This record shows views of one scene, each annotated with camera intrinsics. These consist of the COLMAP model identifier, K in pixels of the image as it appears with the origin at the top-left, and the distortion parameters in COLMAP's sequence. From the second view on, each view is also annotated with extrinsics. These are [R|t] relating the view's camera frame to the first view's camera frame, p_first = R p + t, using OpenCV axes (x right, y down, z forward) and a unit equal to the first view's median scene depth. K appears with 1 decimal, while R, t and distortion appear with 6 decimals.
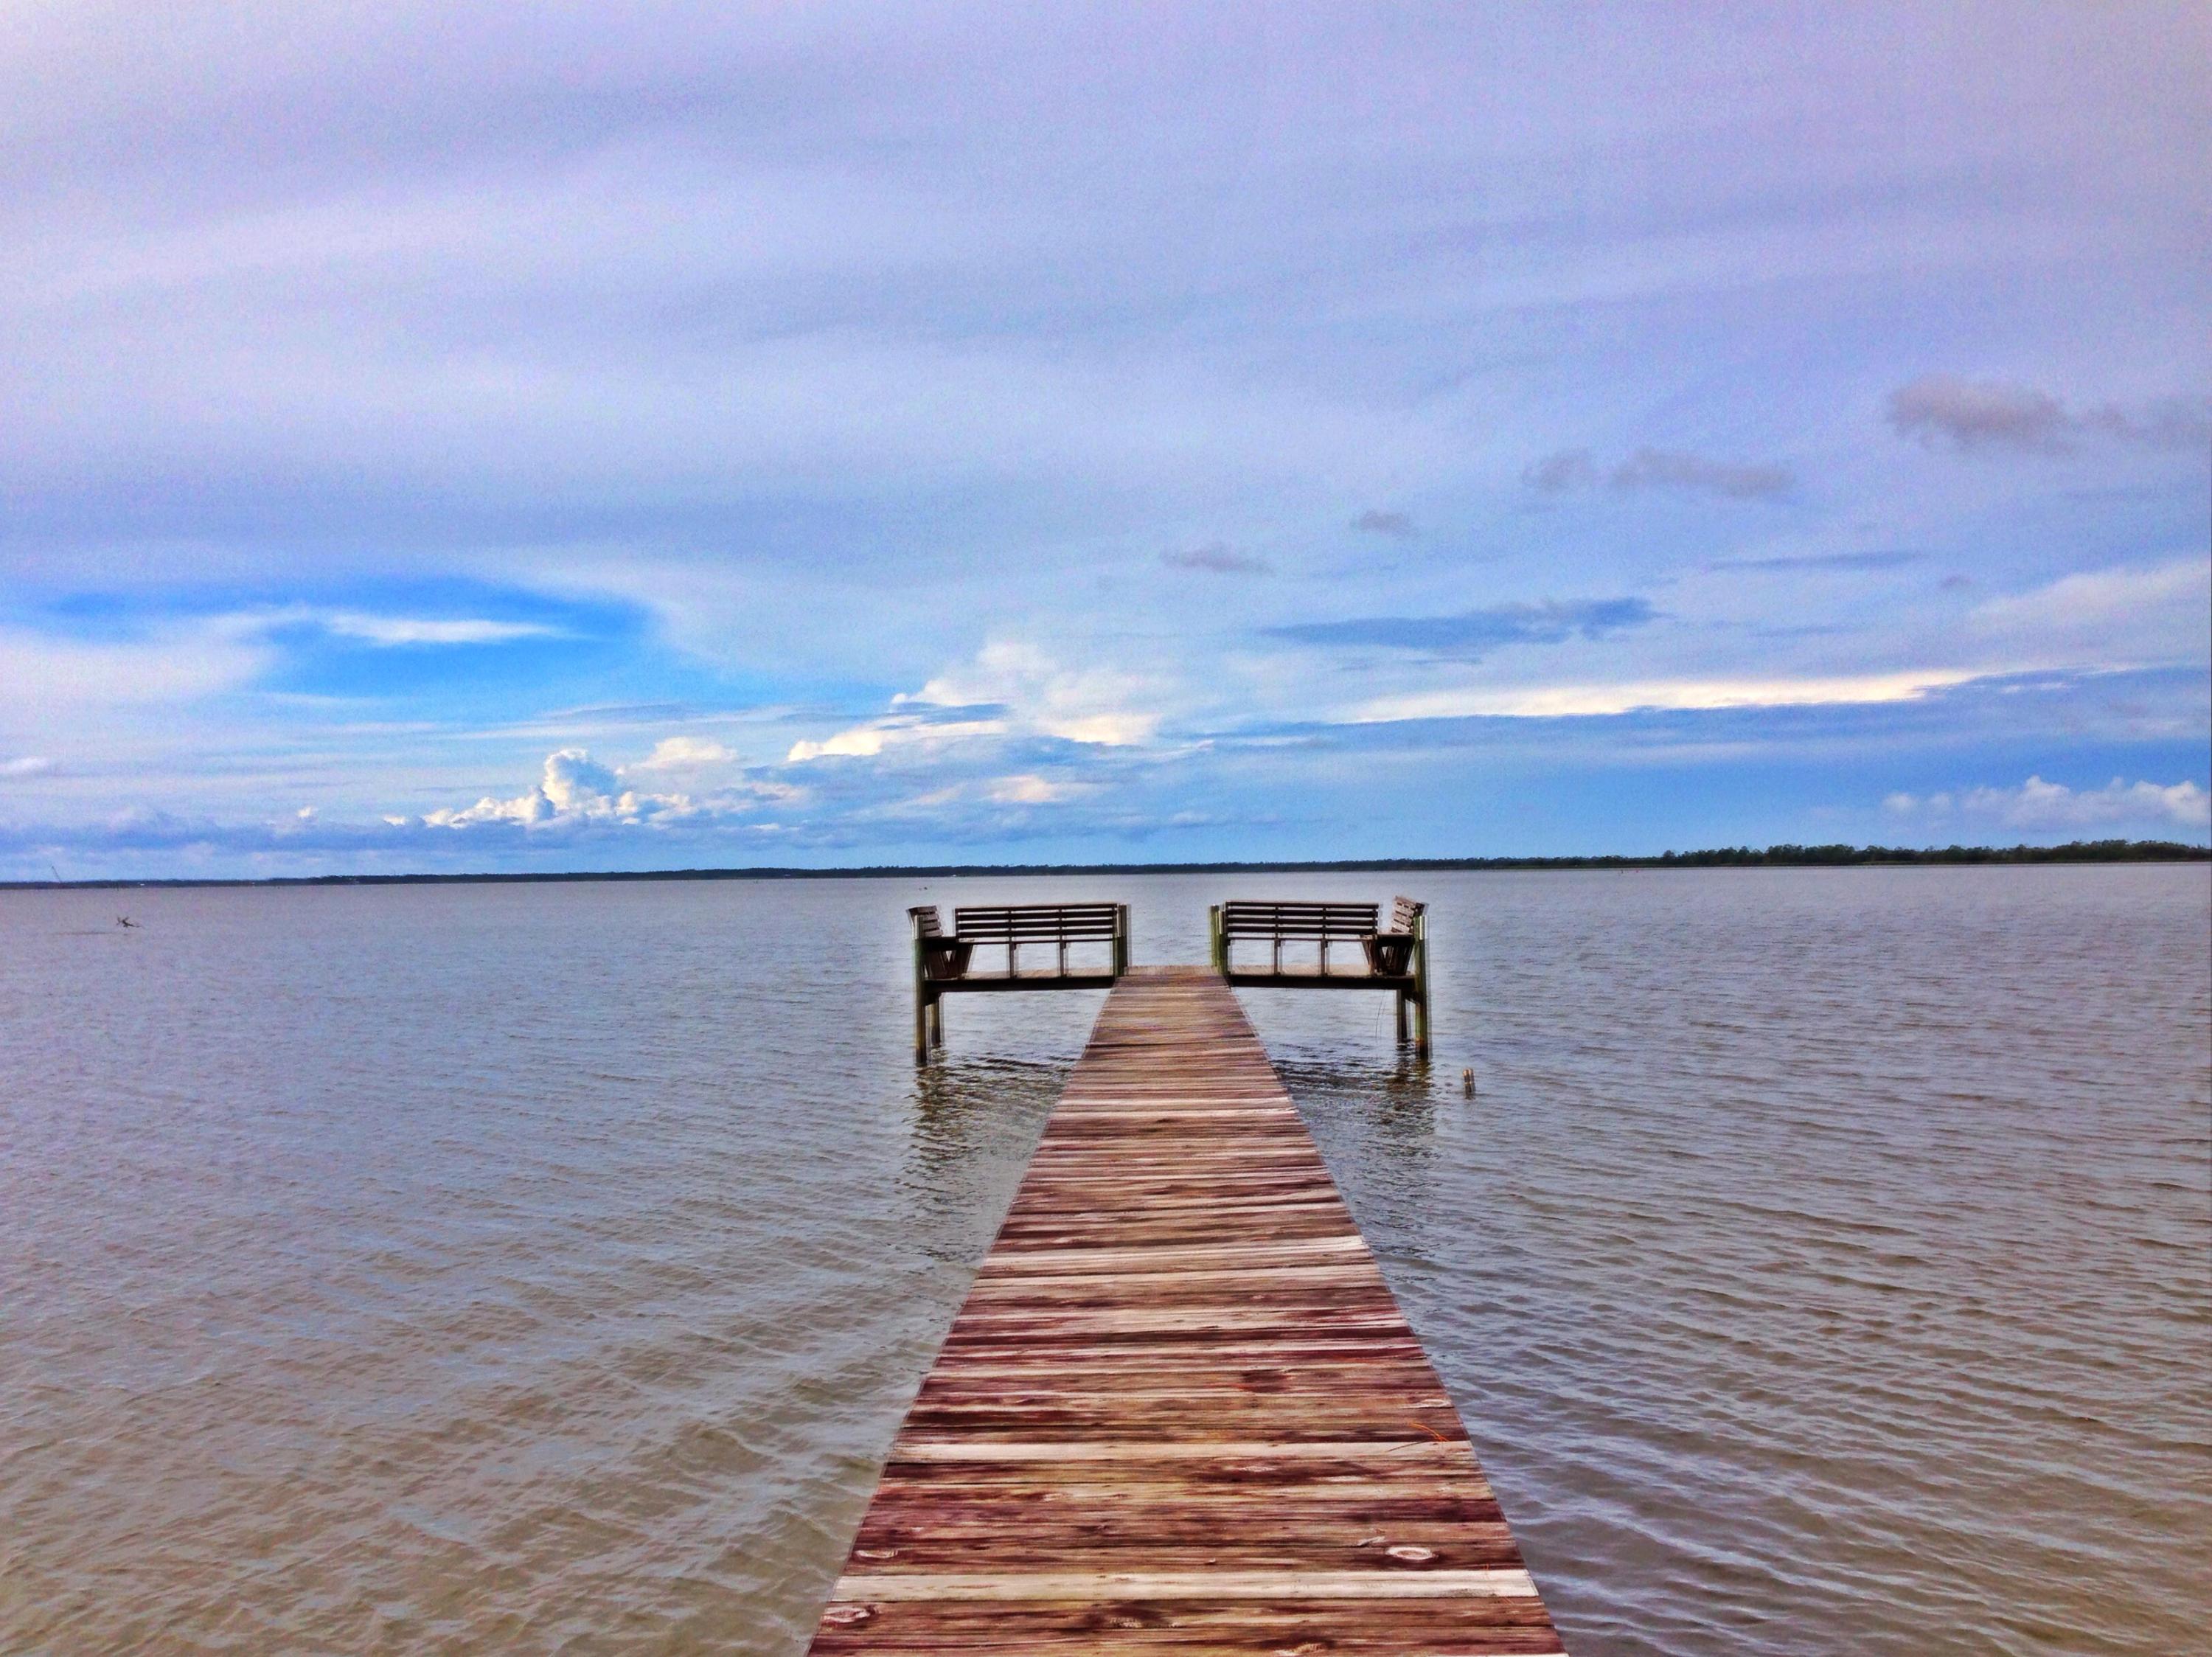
lens RADIAL K [[1980.6, 0, 1107.4], [0, 1980.6, 832.0], [0, 0, 1]] dist [0.083018, -0.114424]
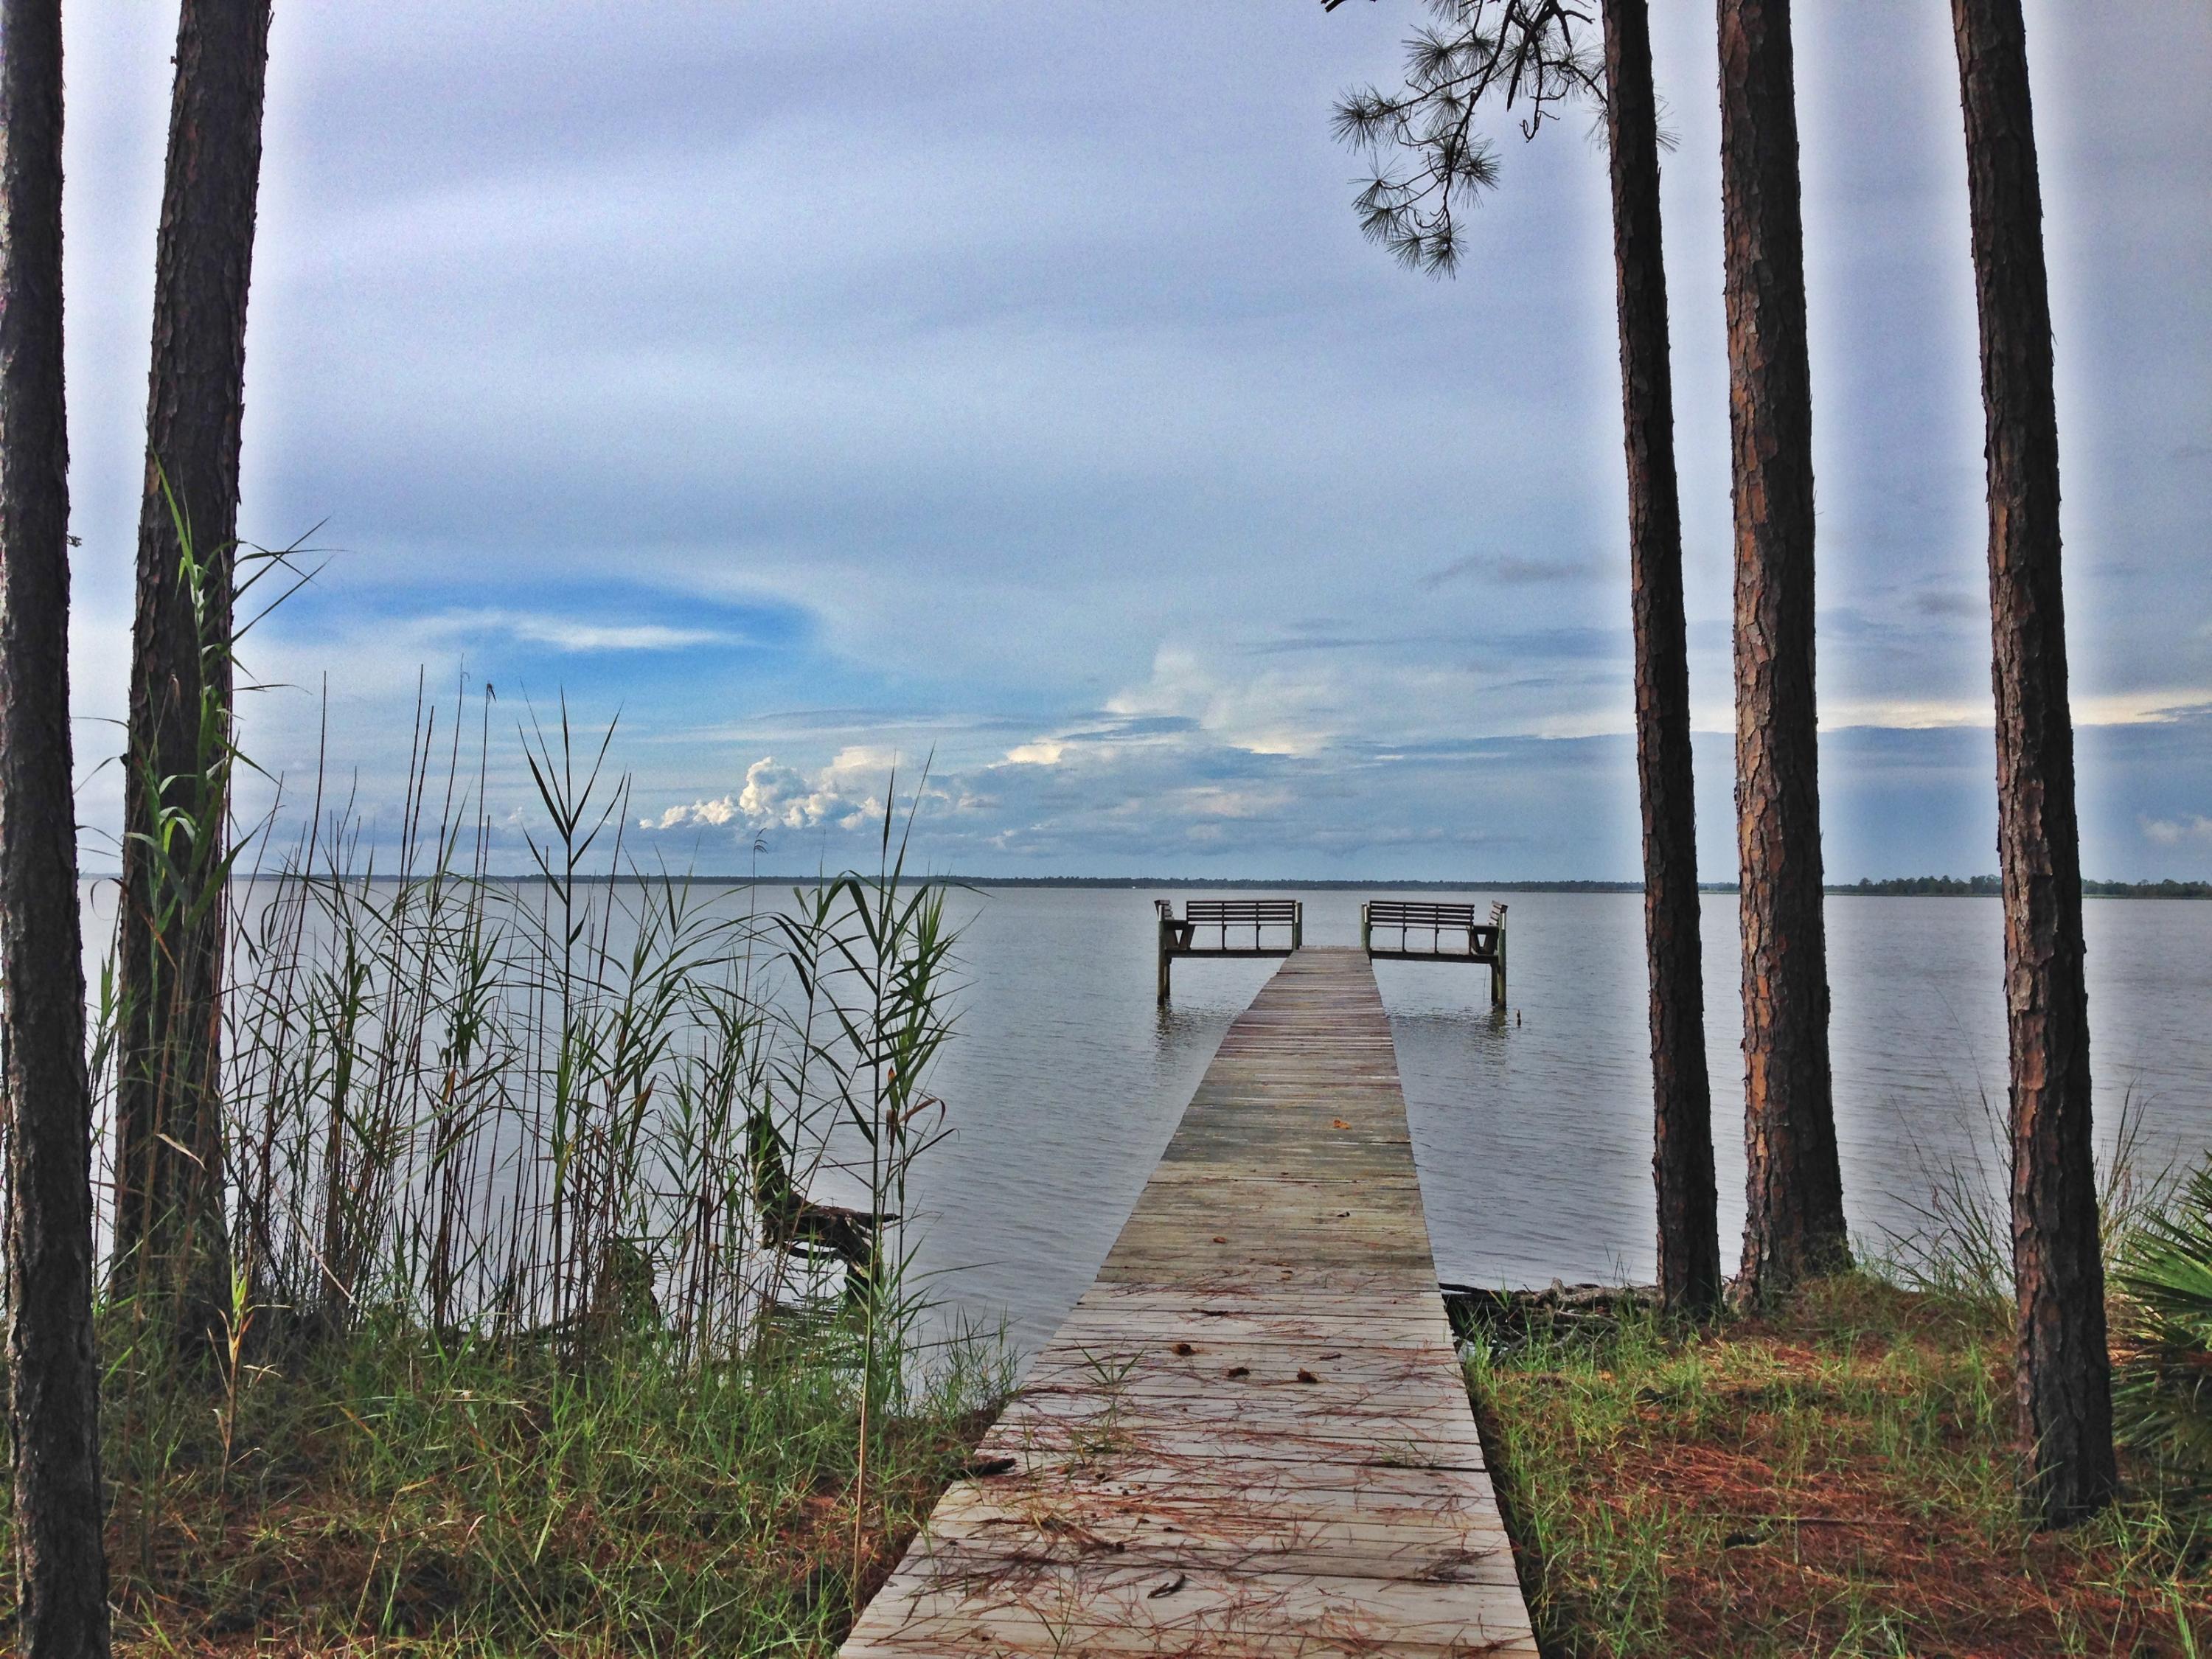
lens RADIAL K [[2107.9, 0, 1100.9], [0, 2107.9, 830.9], [0, 0, 1]] dist [-0.017459, 0.000000]
pose [[0.996242, 0.019615, -0.084364, -0.007534], [-0.020198, 0.999778, -0.006058, -0.002676], [0.084227, 0.007739, 0.996417, -0.545751]]
